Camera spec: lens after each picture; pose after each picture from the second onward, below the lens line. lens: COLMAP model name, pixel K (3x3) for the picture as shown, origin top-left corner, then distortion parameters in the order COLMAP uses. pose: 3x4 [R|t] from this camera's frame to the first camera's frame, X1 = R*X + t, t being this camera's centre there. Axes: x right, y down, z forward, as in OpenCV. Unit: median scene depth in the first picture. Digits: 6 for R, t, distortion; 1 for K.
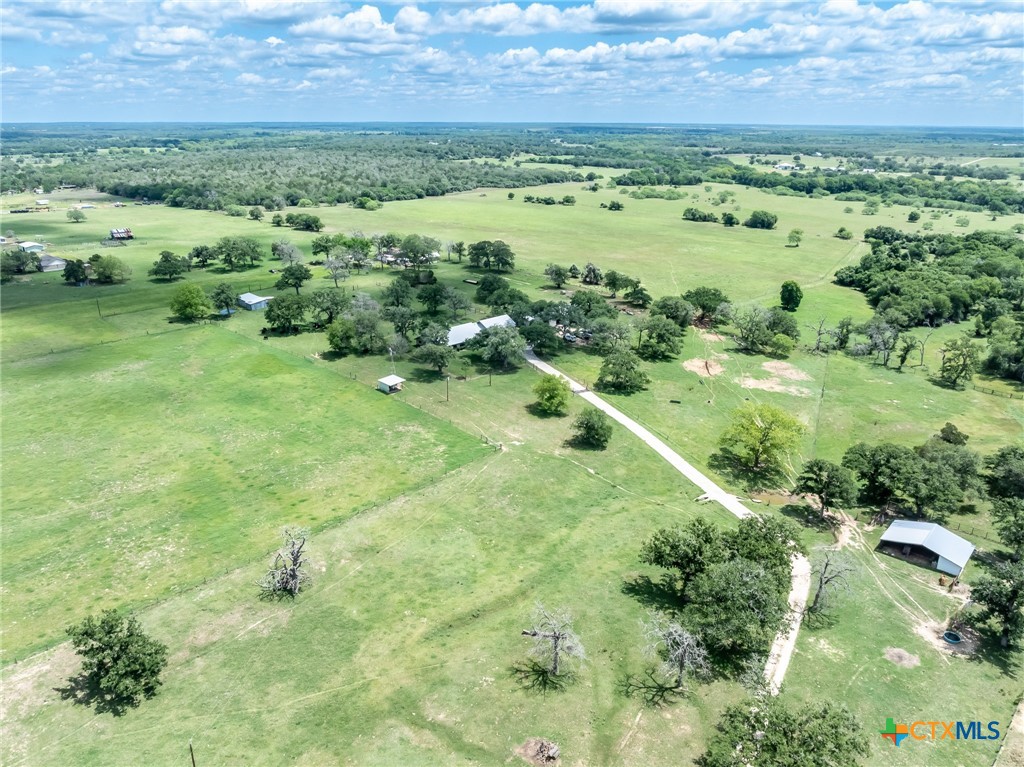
lens RADIAL K [[736.1, 0, 512.0], [0, 736.1, 383.5], [0, 0, 1]] dist [-0.021306, 0.001947]
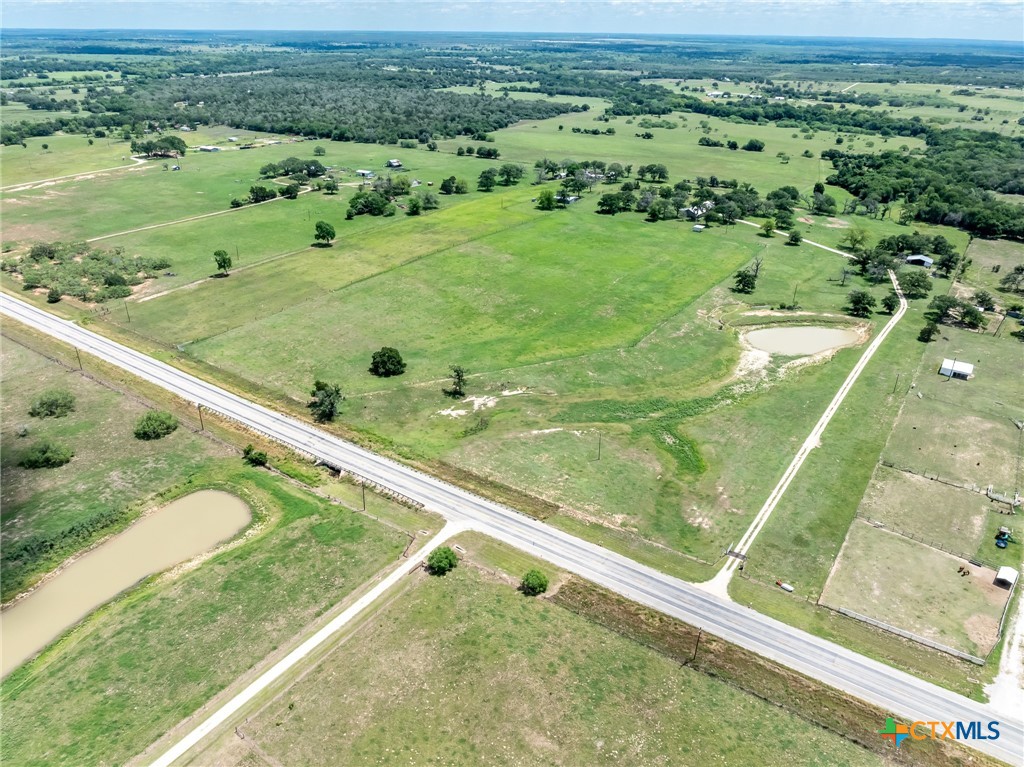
lens RADIAL K [[736.1, 0, 512.0], [0, 736.1, 383.5], [0, 0, 1]] dist [-0.021306, 0.001947]
pose [[0.984925, -0.068893, 0.158674, -0.481690], [0.051138, 0.992234, 0.113385, 0.081668], [-0.165253, -0.103561, 0.980799, -0.529249]]
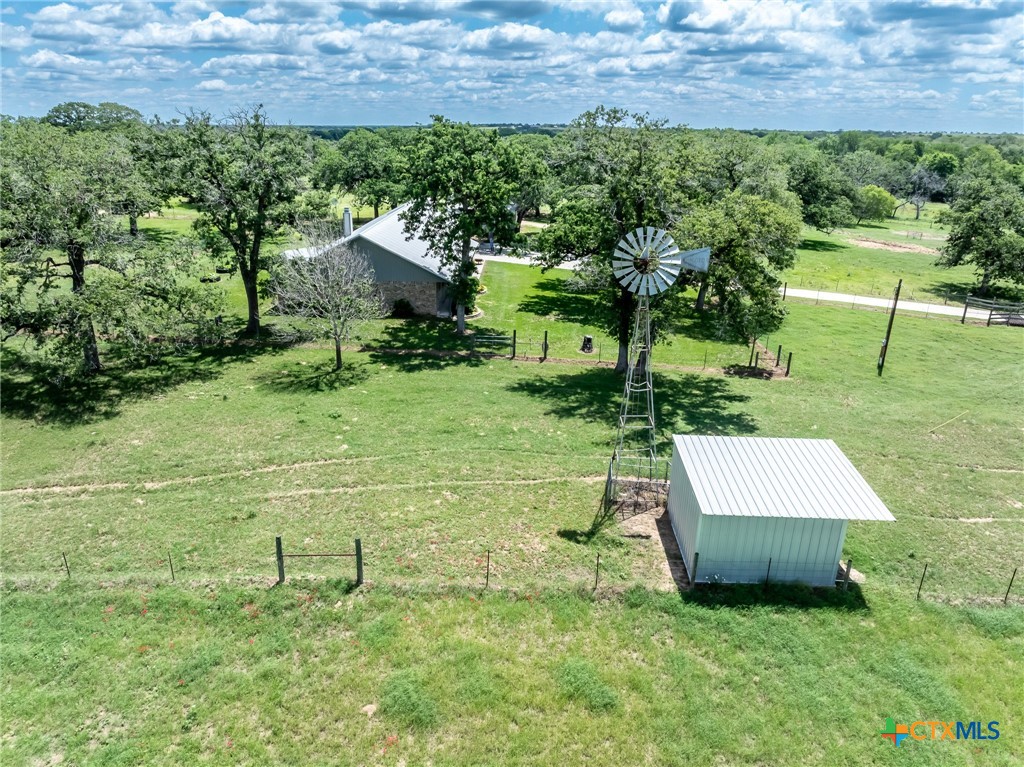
lens RADIAL K [[736.1, 0, 512.0], [0, 736.1, 383.5], [0, 0, 1]] dist [-0.021306, 0.001947]
pose [[0.712973, -0.227778, 0.663164, -0.114221], [0.222532, 0.970378, 0.094052, -0.016563], [-0.664943, 0.080518, 0.742541, 0.377169]]
